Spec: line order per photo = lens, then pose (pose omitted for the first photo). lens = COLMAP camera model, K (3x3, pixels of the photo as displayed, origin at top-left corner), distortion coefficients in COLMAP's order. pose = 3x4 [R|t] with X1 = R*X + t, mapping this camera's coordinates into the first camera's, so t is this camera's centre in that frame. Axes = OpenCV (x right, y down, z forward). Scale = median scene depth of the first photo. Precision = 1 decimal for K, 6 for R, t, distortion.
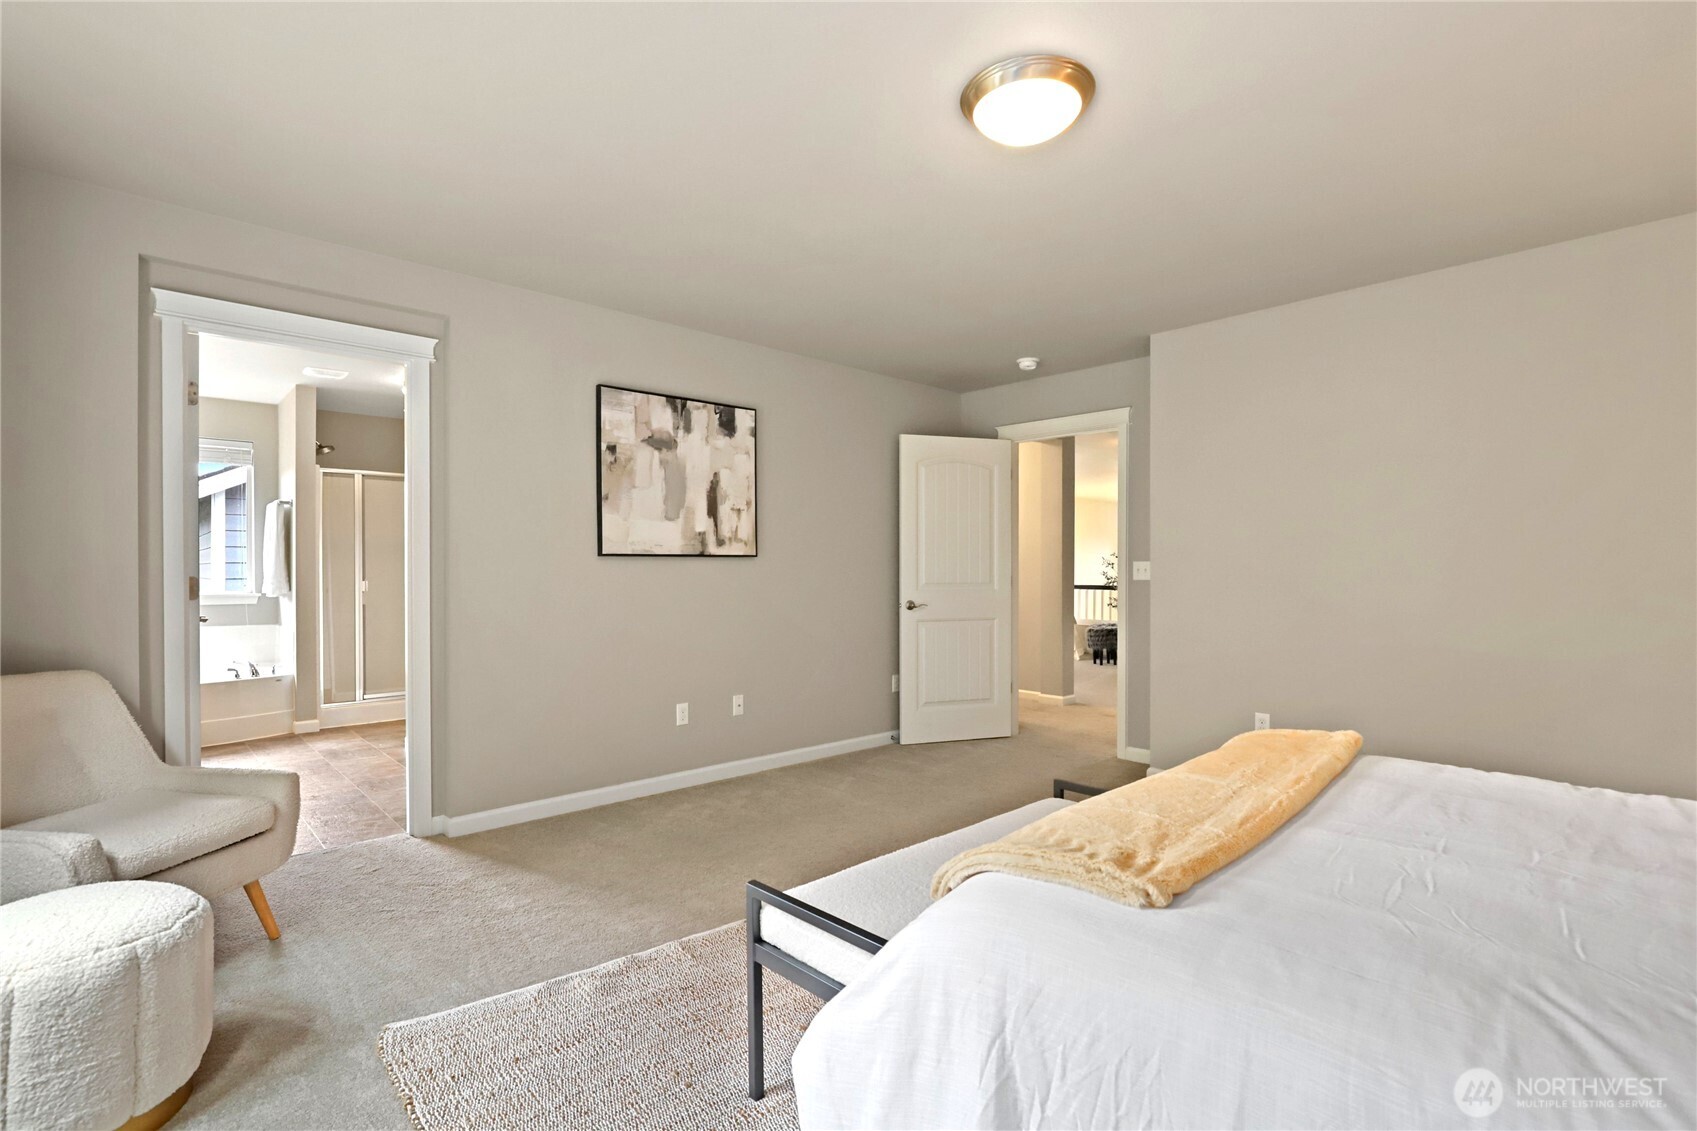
lens RADIAL K [[787.6, 0, 839.7], [0, 787.6, 570.4], [0, 0, 1]] dist [-0.016822, 0.002842]
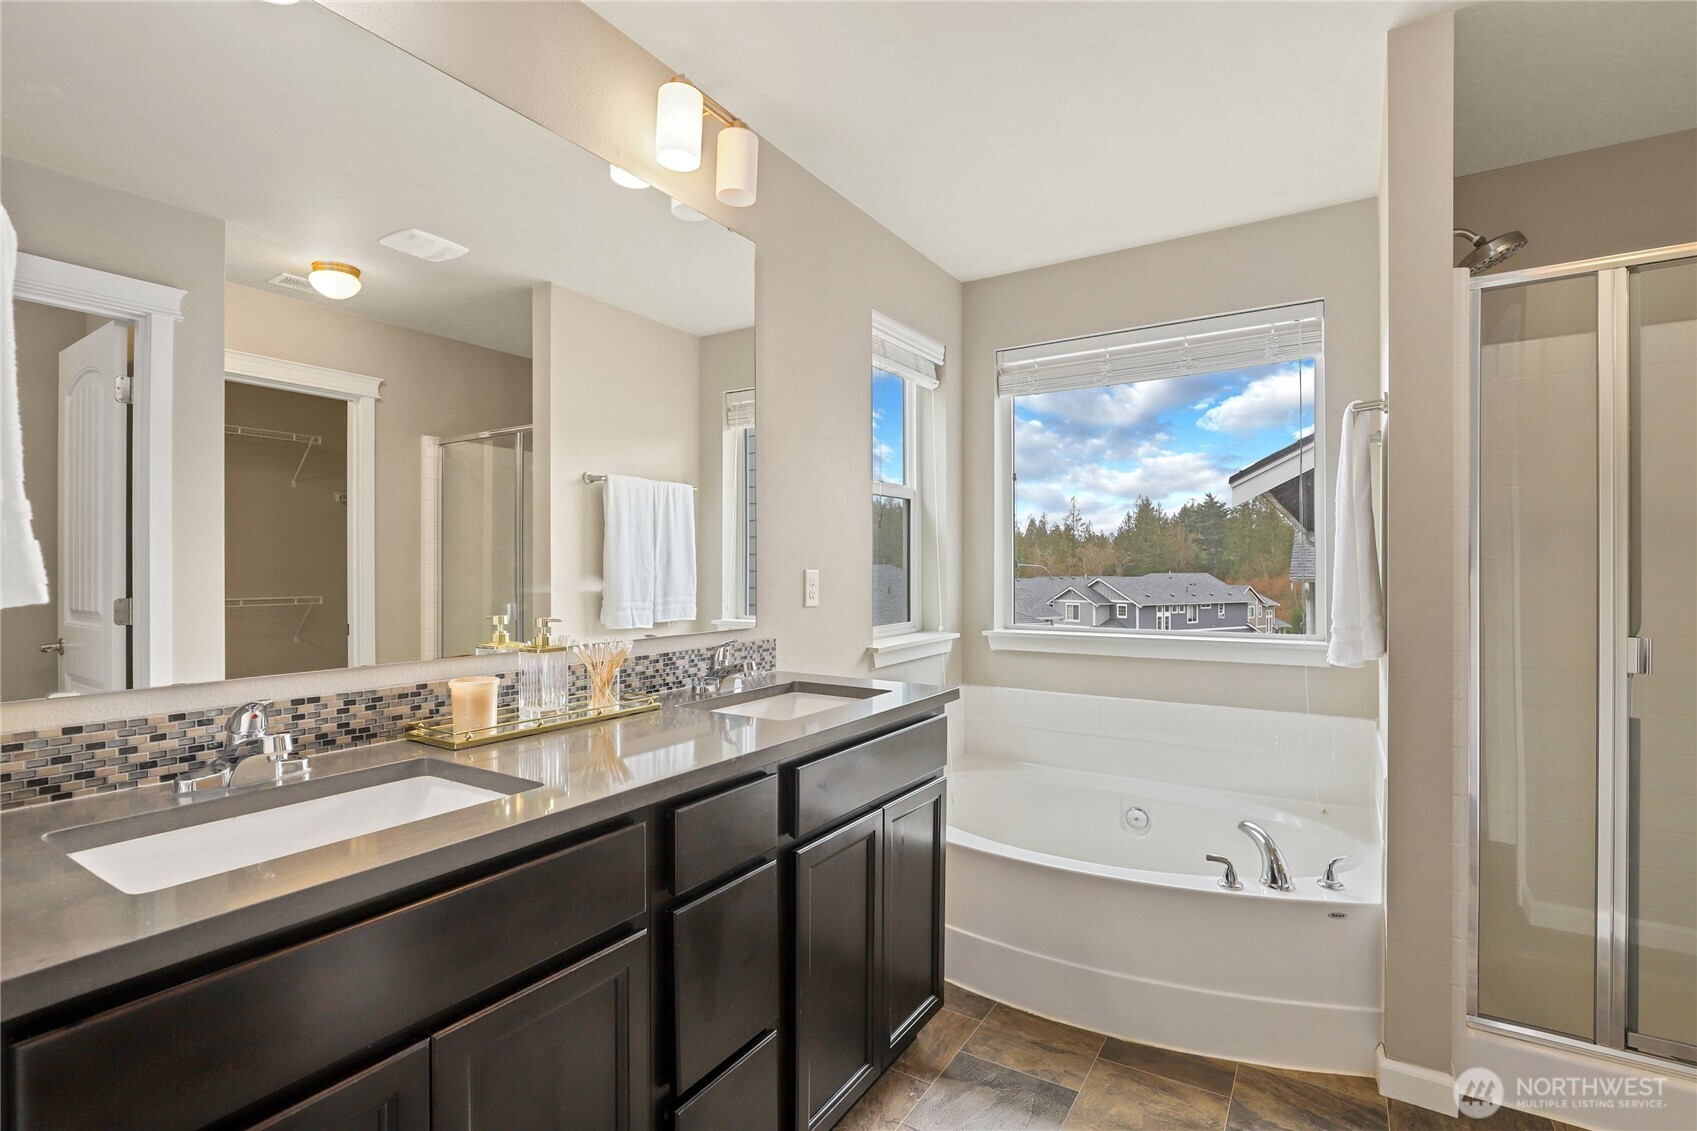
lens RADIAL K [[787.6, 0, 846.6], [0, 787.6, 566.9], [0, 0, 1]] dist [-0.016822, 0.002842]
pose [[0.243552, -0.001668, -0.969886, -0.415759], [-0.005913, 0.999977, -0.003205, -0.012722], [0.969870, 0.006516, 0.243537, 0.672673]]
